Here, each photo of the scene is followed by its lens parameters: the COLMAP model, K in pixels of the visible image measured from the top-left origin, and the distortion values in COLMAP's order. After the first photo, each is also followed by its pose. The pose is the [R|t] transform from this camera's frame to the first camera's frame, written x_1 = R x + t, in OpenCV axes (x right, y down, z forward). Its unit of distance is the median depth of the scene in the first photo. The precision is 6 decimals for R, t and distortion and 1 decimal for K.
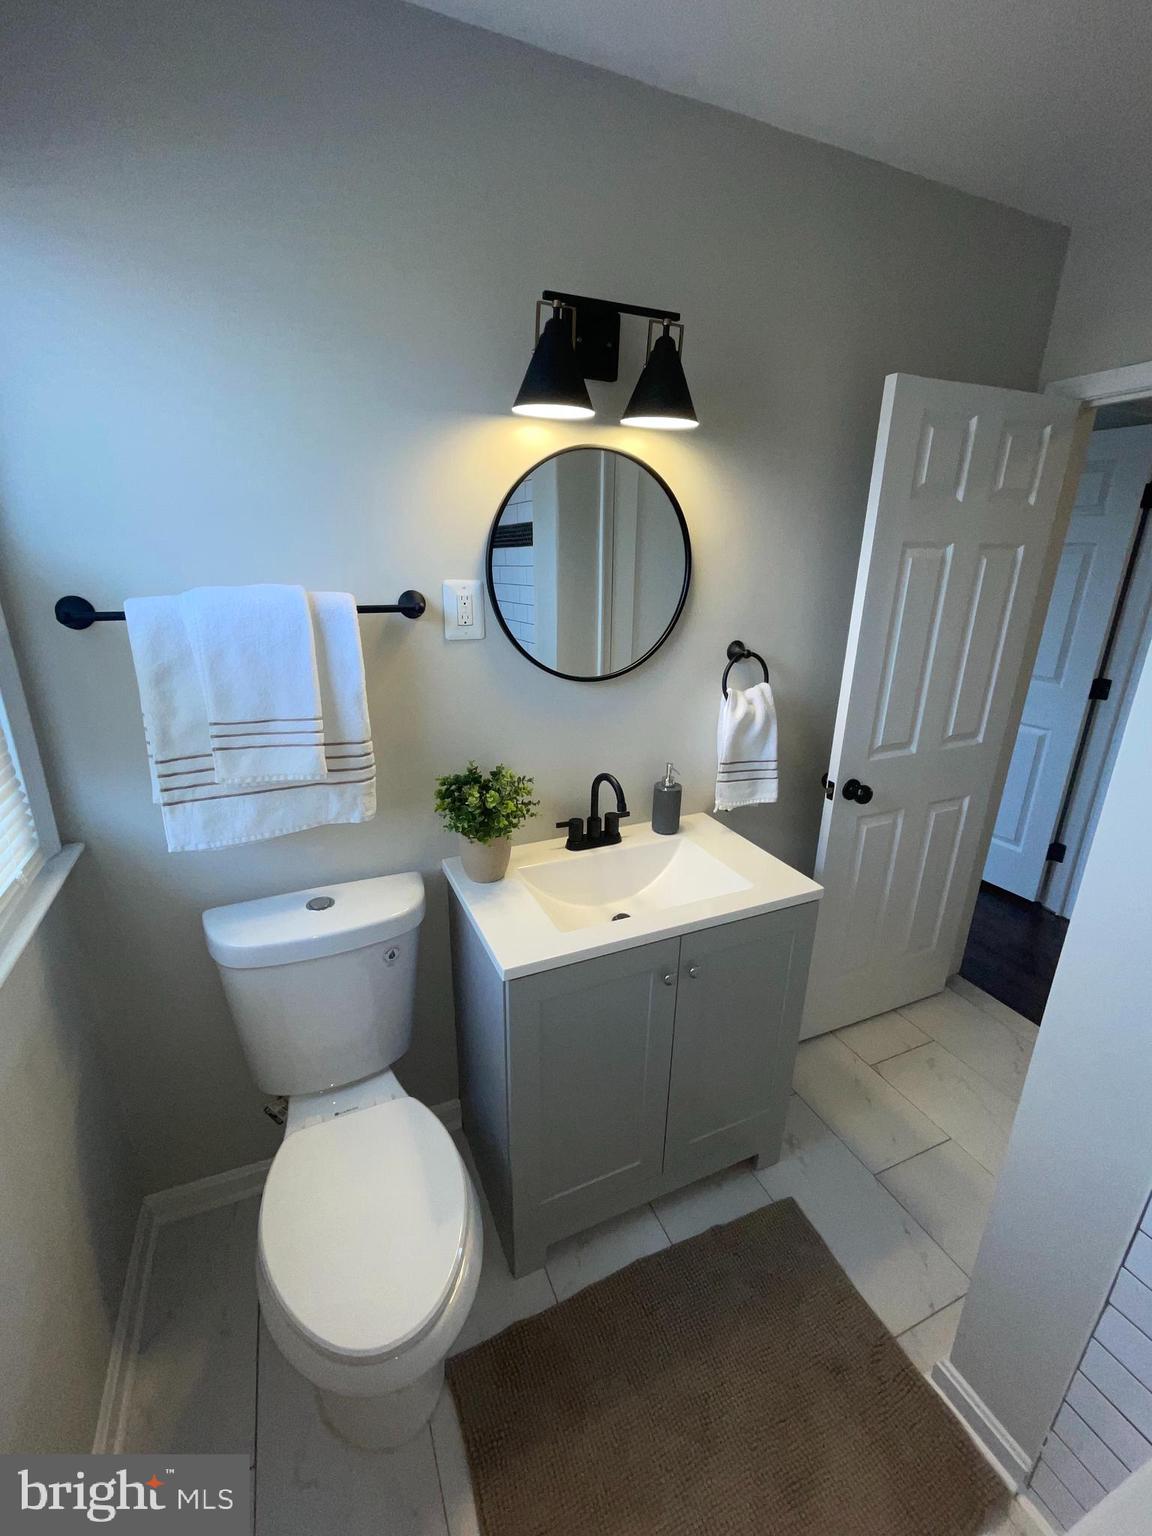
lens RADIAL K [[626.4, 0, 576.7], [0, 626.4, 775.4], [0, 0, 1]] dist [-0.000847, 0.000368]
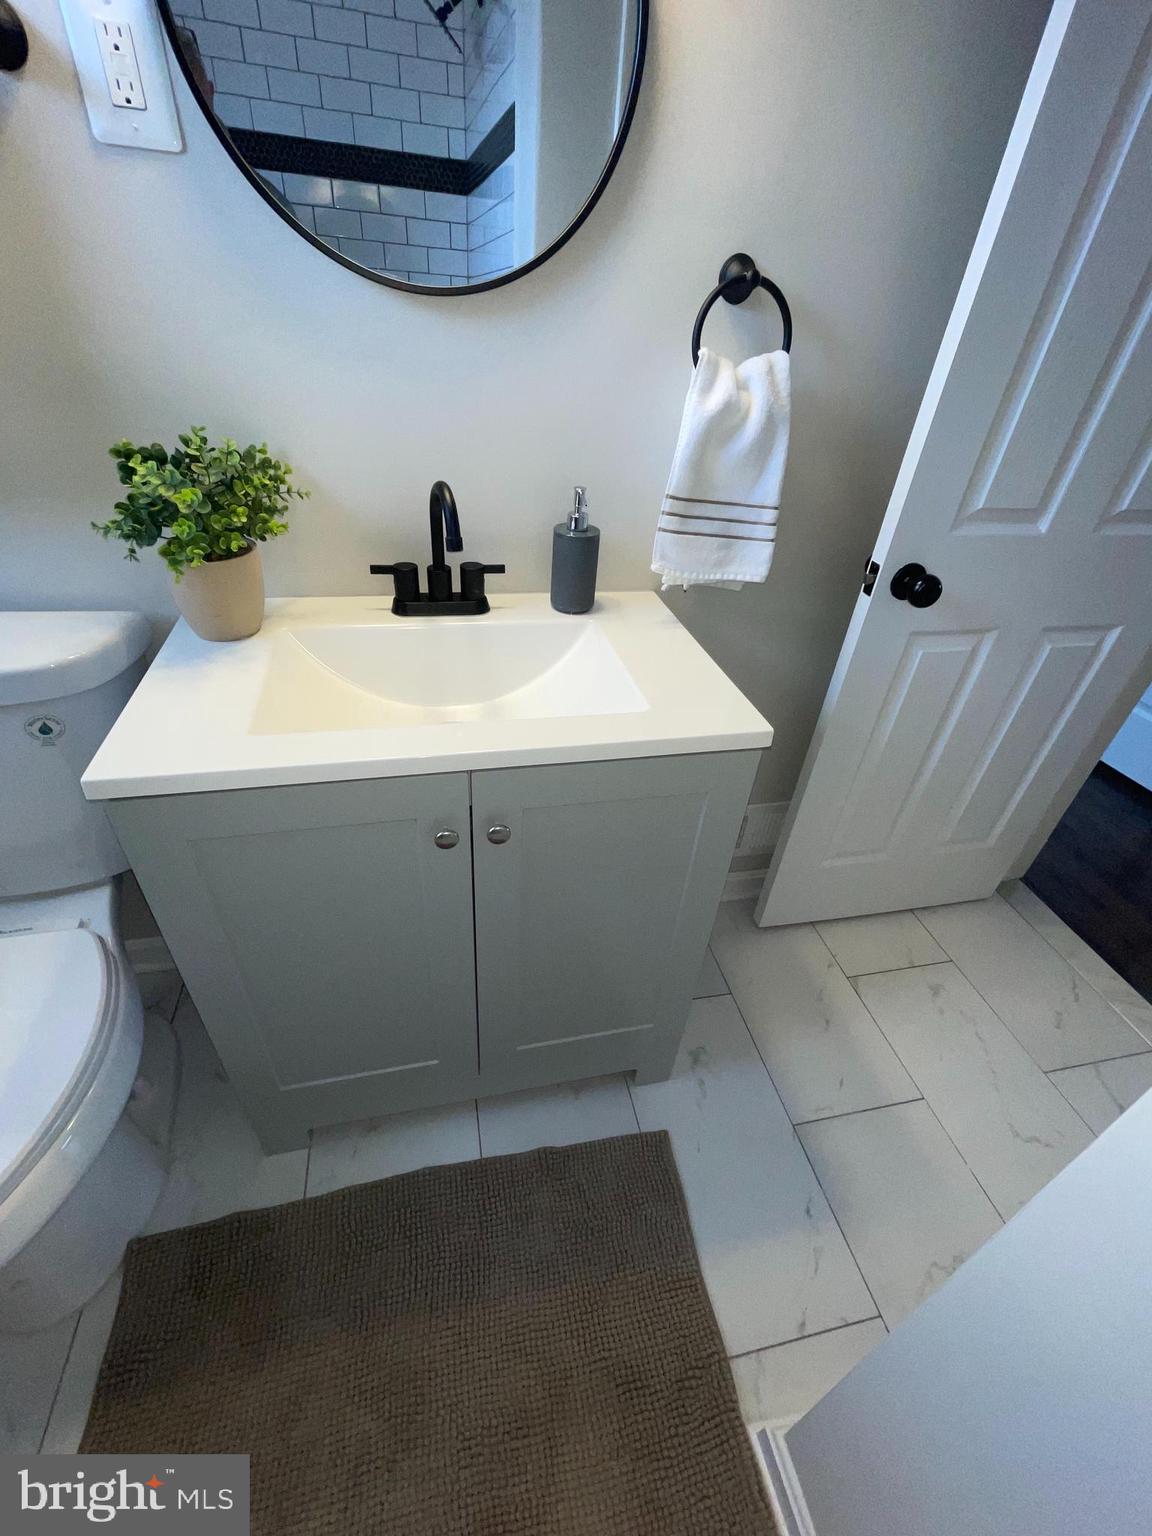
lens RADIAL K [[626.4, 0, 582.5], [0, 626.4, 763.9], [0, 0, 1]] dist [-0.000847, 0.000368]
pose [[0.980295, 0.153319, -0.124560, 0.258330], [-0.113824, 0.953763, 0.278174, 0.062786], [0.161450, -0.258514, 0.952420, 0.371074]]
